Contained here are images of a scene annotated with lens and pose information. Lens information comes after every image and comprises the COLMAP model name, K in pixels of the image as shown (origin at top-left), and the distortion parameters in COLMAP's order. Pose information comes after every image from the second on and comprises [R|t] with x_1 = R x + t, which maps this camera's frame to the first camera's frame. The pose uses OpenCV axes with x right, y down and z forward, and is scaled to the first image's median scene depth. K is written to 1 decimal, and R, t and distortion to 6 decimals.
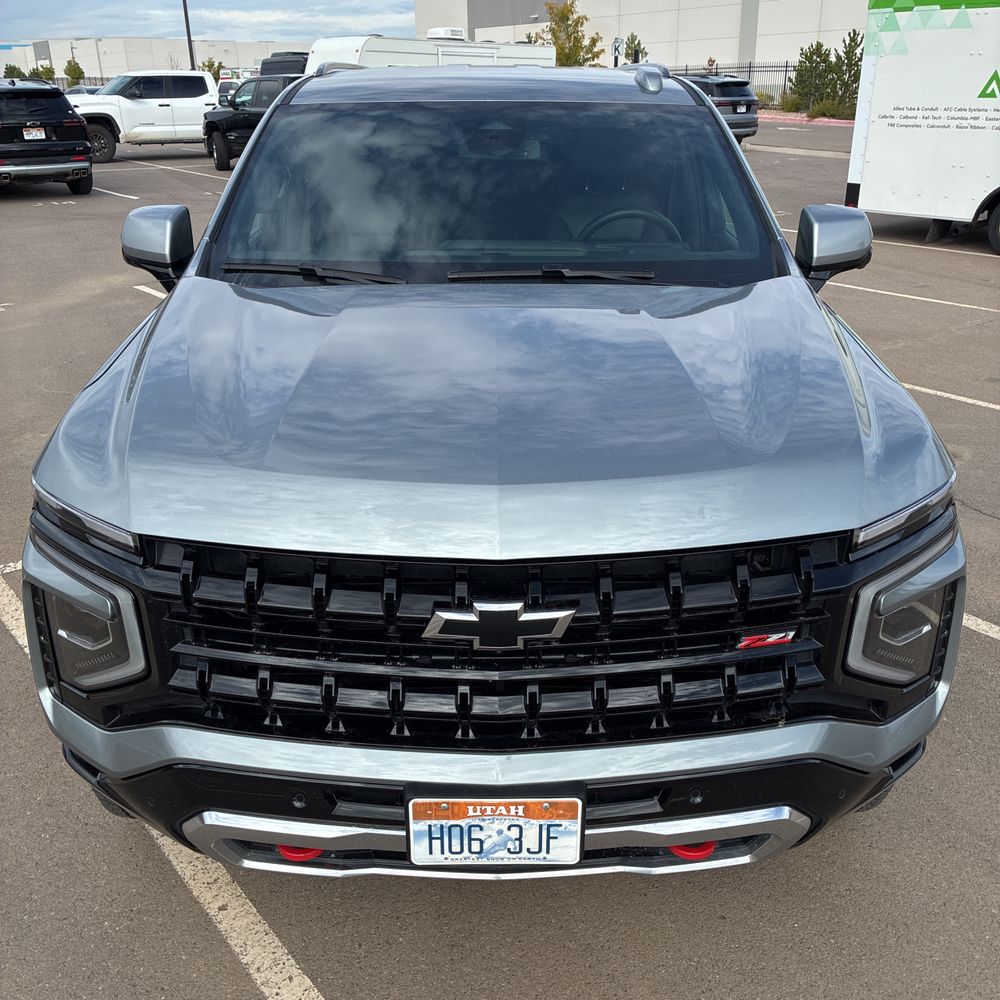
lens RADIAL K [[1021.9, 0, 510.1], [0, 1021.9, 504.3], [0, 0, 1]] dist [0.019402, 0.000000]
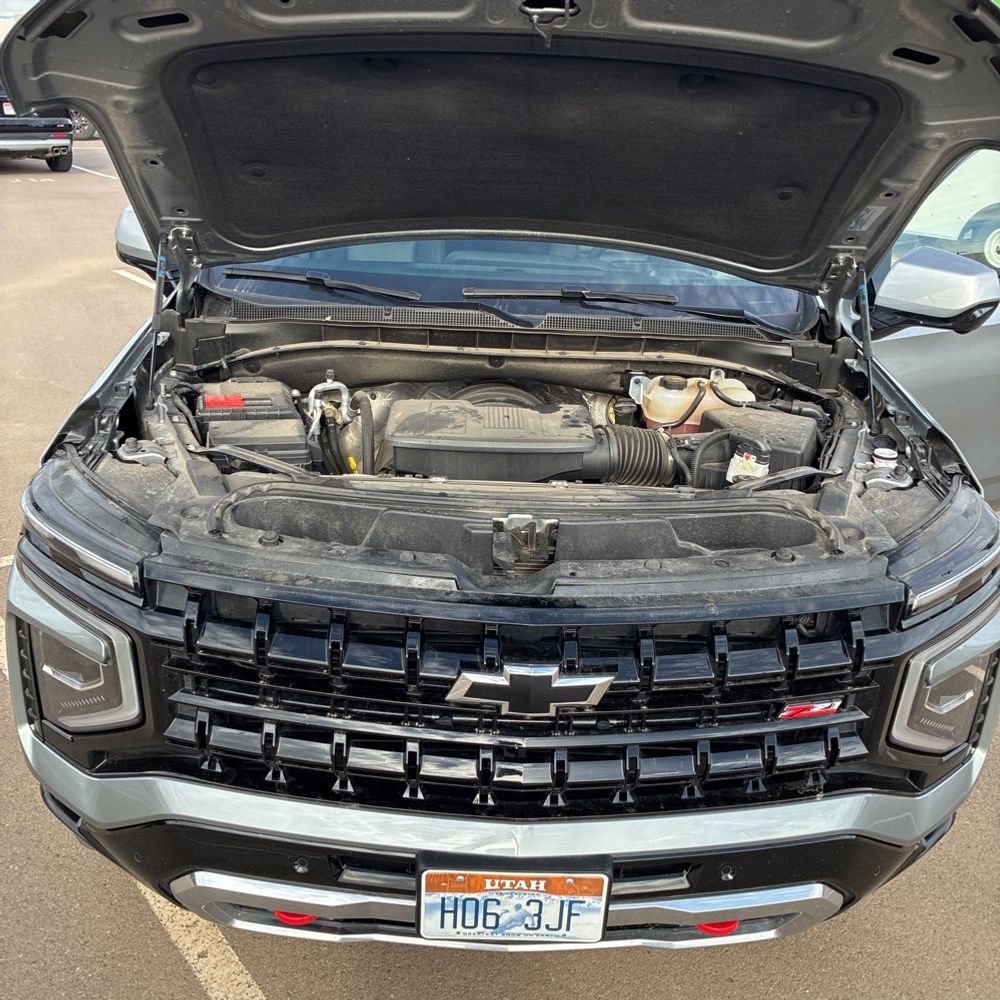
lens RADIAL K [[1021.9, 0, 500.7], [0, 1021.9, 499.2], [0, 0, 1]] dist [0.019402, 0.000000]
pose [[0.999052, 0.037600, 0.021938, -0.058426], [-0.037621, 0.999292, 0.000538, -0.048121], [-0.021902, -0.001362, 0.999759, 0.070060]]
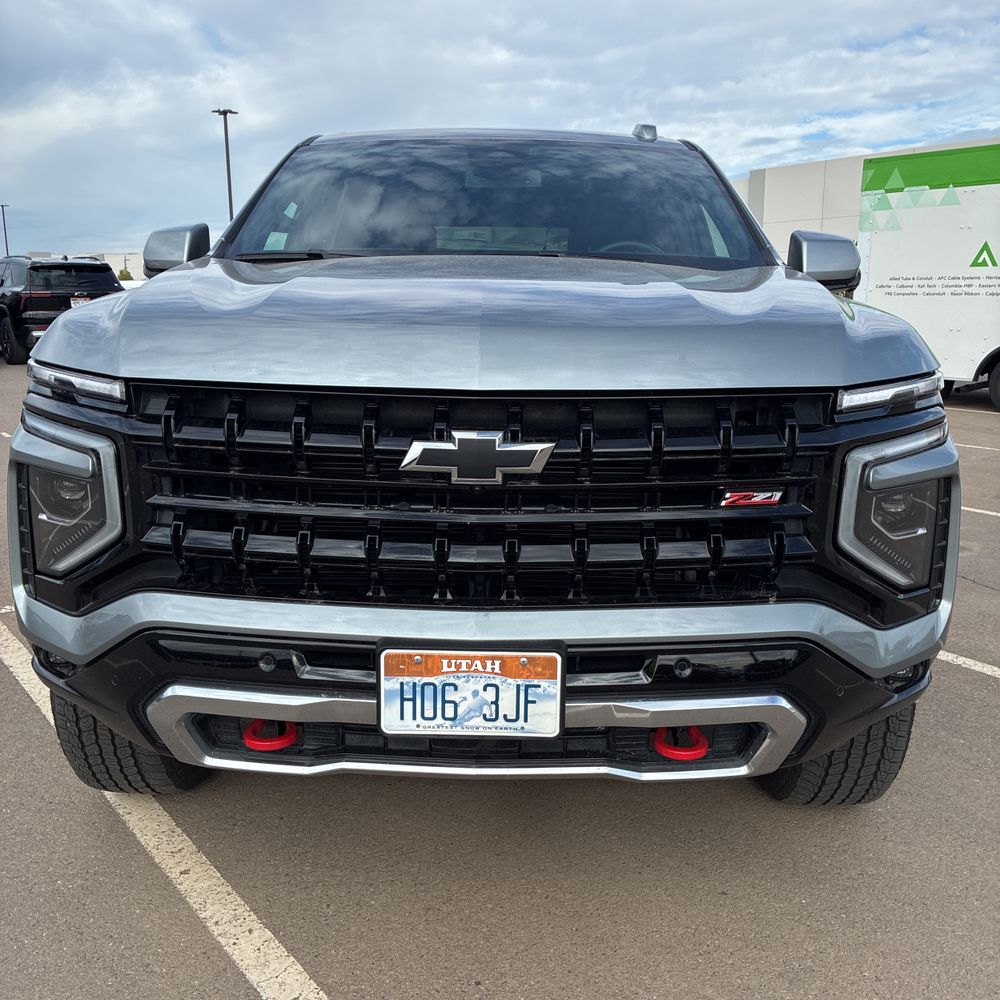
lens RADIAL K [[1021.9, 0, 502.8], [0, 1021.9, 495.7], [0, 0, 1]] dist [0.019402, 0.000000]
pose [[0.999602, 0.016199, -0.023110, 0.033664], [-0.020324, 0.981337, -0.191218, 0.313222], [0.019582, 0.191611, 0.981276, 0.034766]]
